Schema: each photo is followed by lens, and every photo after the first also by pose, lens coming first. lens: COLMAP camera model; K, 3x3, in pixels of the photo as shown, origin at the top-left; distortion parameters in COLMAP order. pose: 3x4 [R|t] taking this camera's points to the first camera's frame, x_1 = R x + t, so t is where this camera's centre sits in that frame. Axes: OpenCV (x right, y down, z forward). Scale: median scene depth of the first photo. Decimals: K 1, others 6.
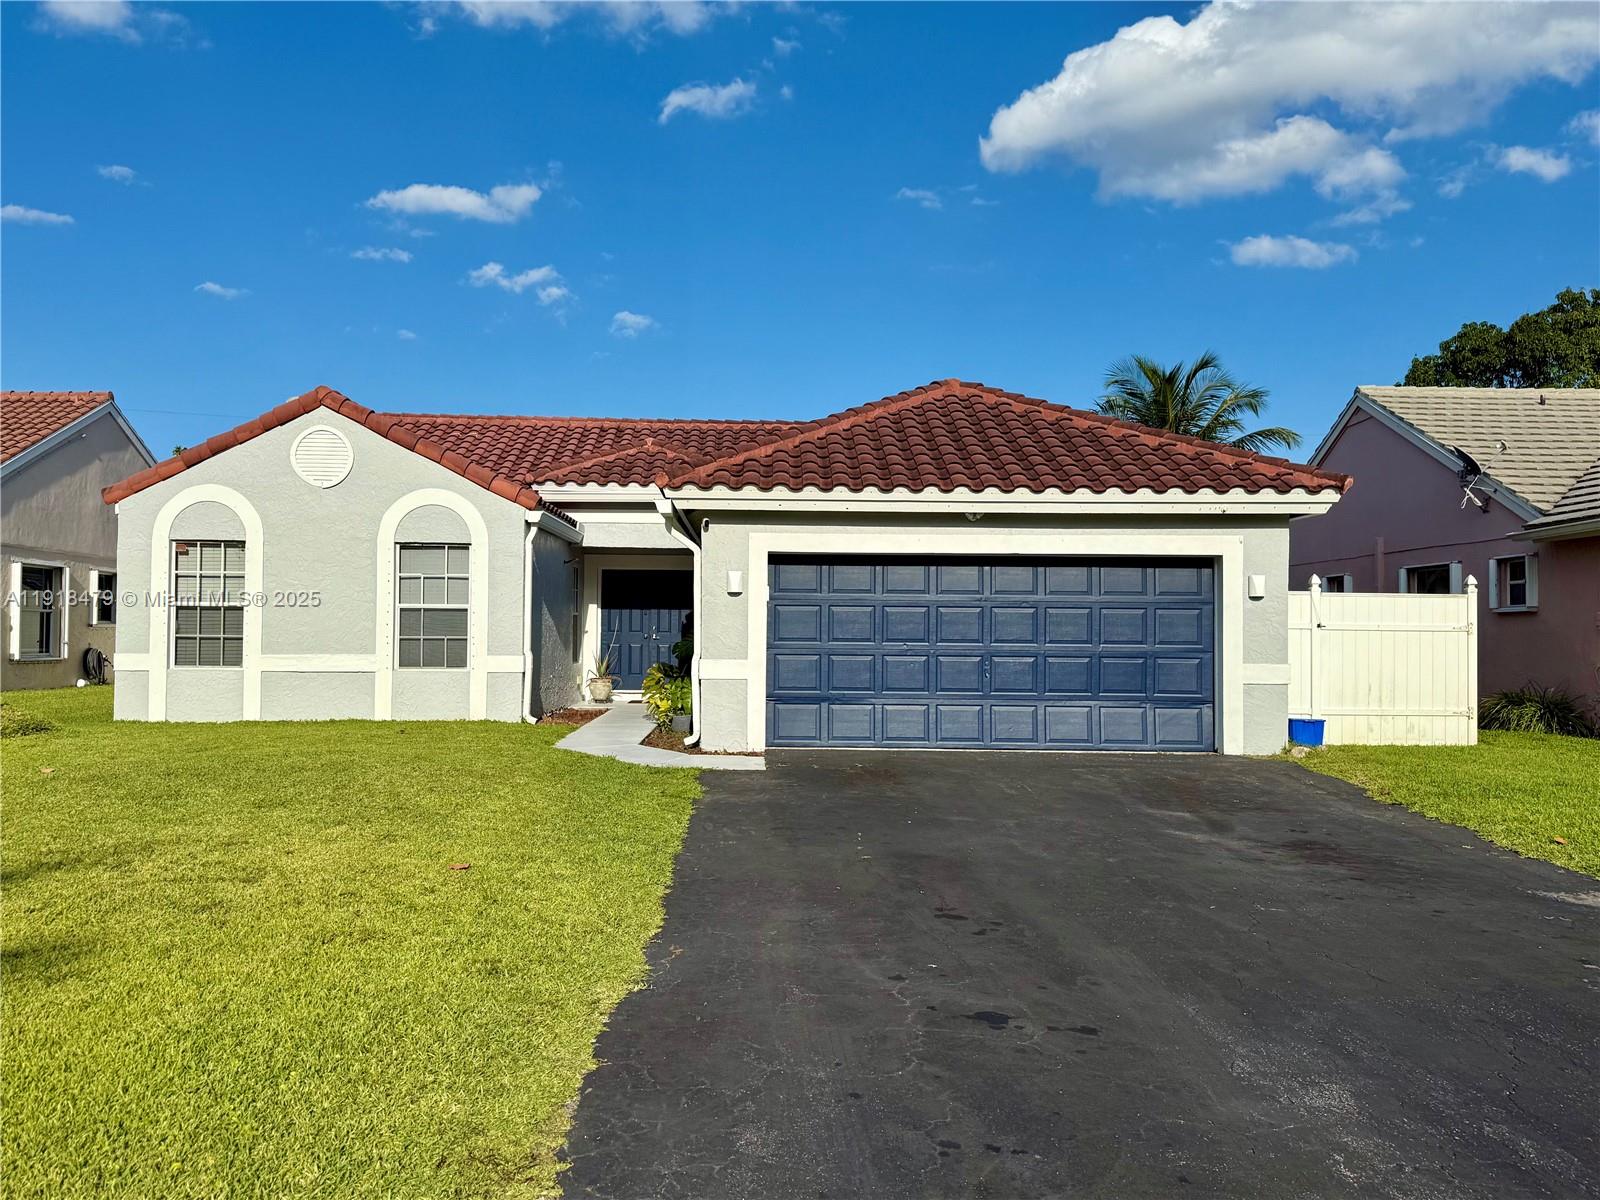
lens RADIAL K [[1371.5, 0, 808.4], [0, 1371.5, 597.4], [0, 0, 1]] dist [0.081009, -0.061512]
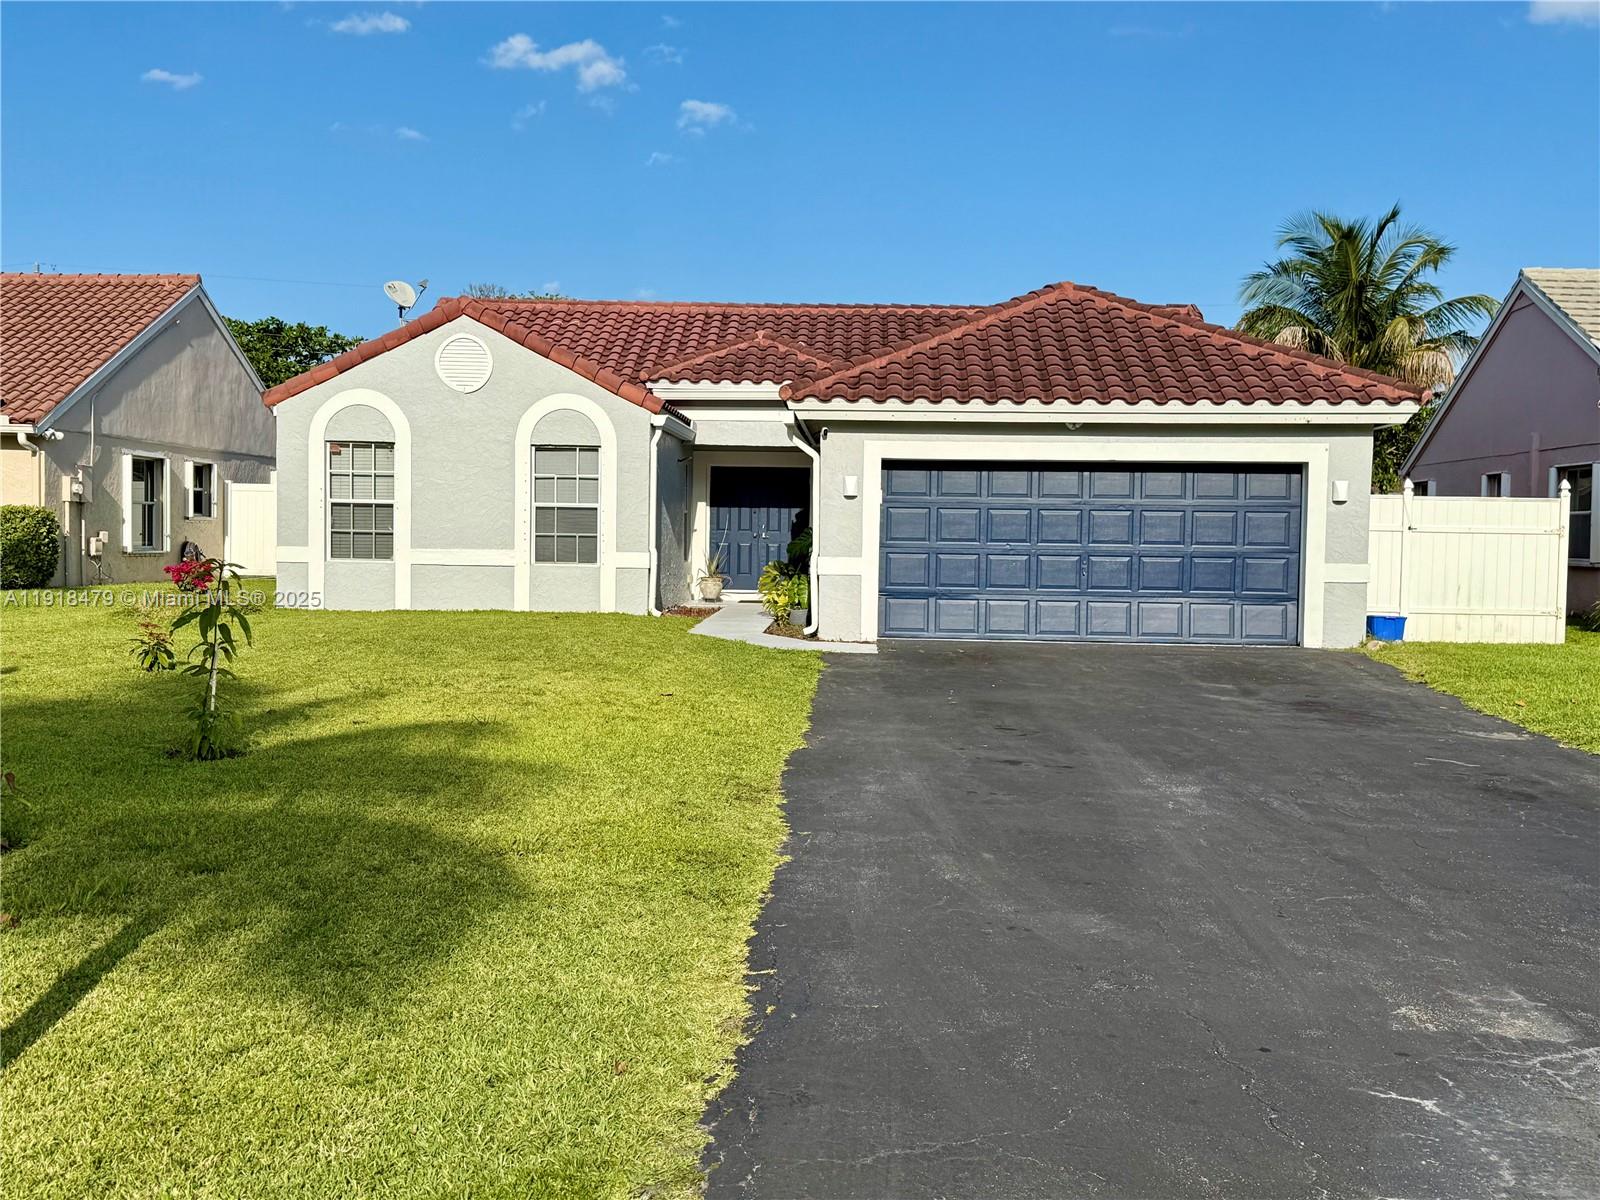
lens RADIAL K [[1806.4, 0, 794.3], [0, 1806.4, 624.3], [0, 0, 1]] dist [0.090258, 0.000000]
pose [[0.997054, 0.010841, -0.075933, 0.010252], [-0.004946, 0.996988, 0.077397, -0.010886], [0.076543, -0.076793, 0.994105, -0.384110]]
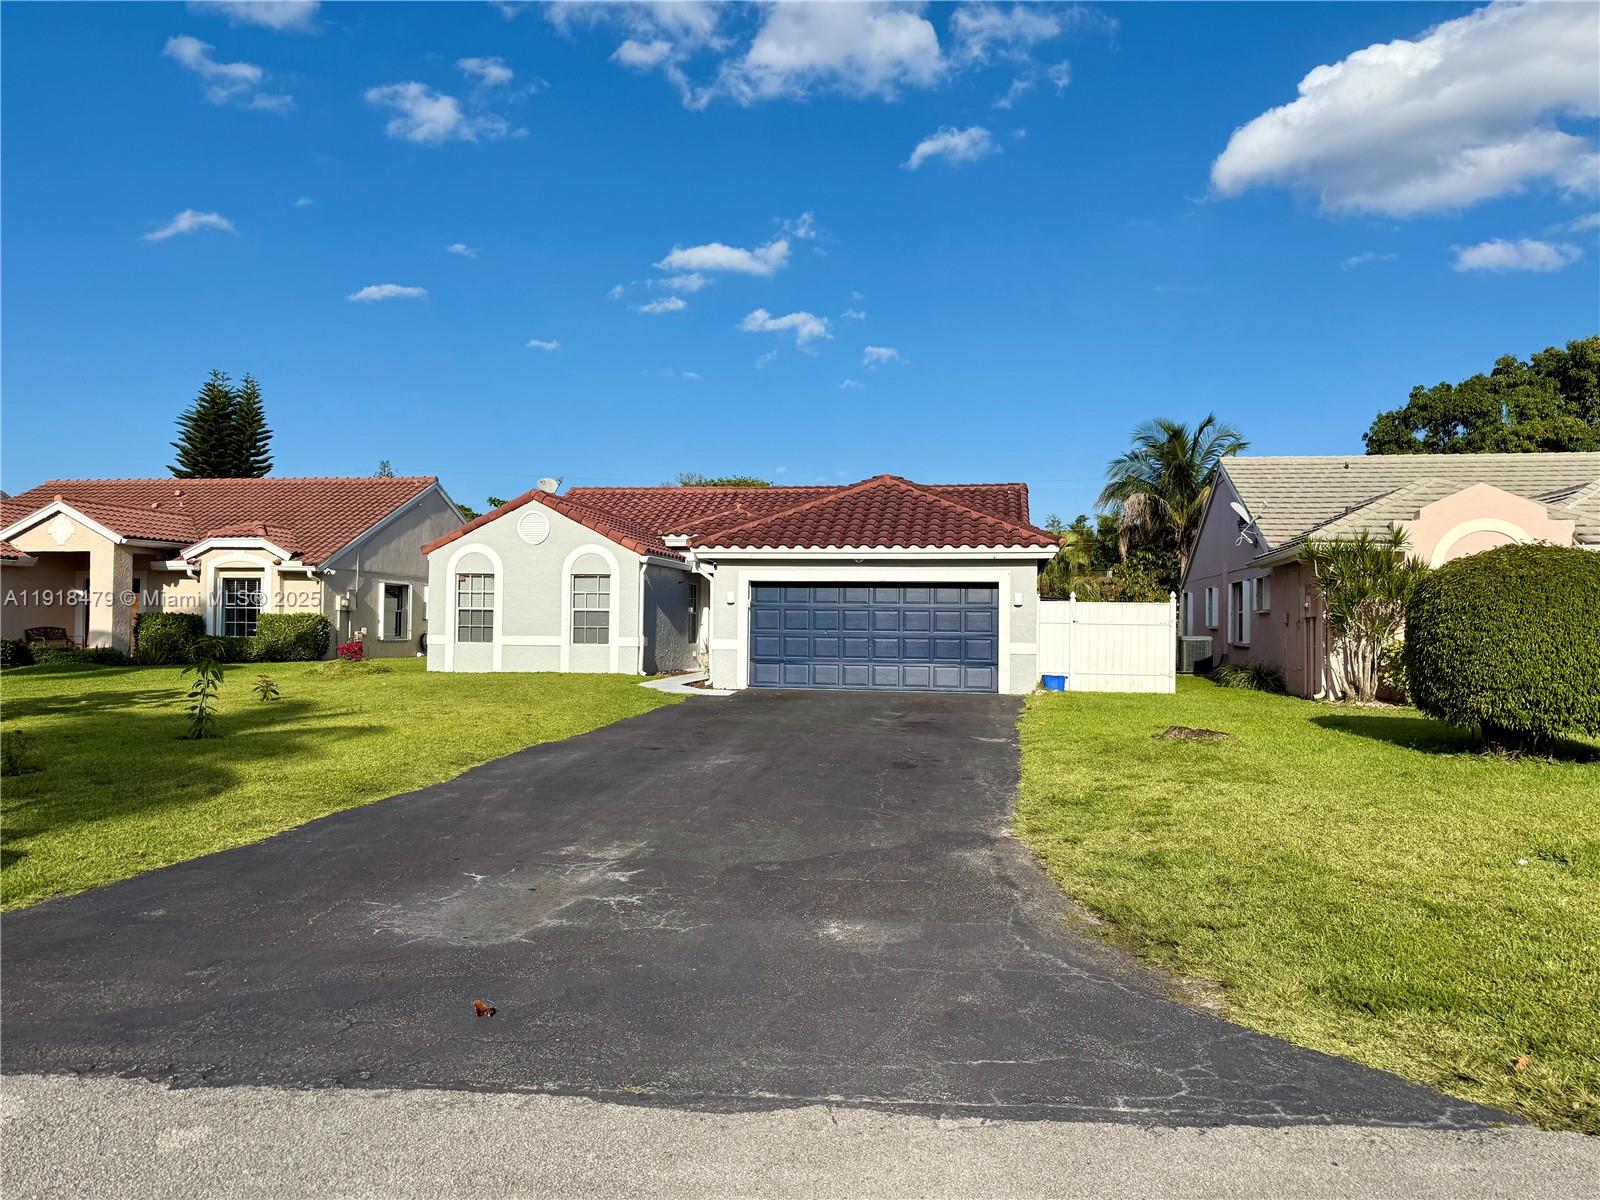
lens RADIAL K [[1222.0, 0, 788.7], [0, 1222.0, 598.4], [0, 0, 1]] dist [0.112221, -0.010474]
pose [[0.979518, -0.001154, -0.201352, 0.307837], [0.001238, 0.999999, 0.000290, -0.008432], [0.201352, -0.000533, 0.979519, -0.522085]]
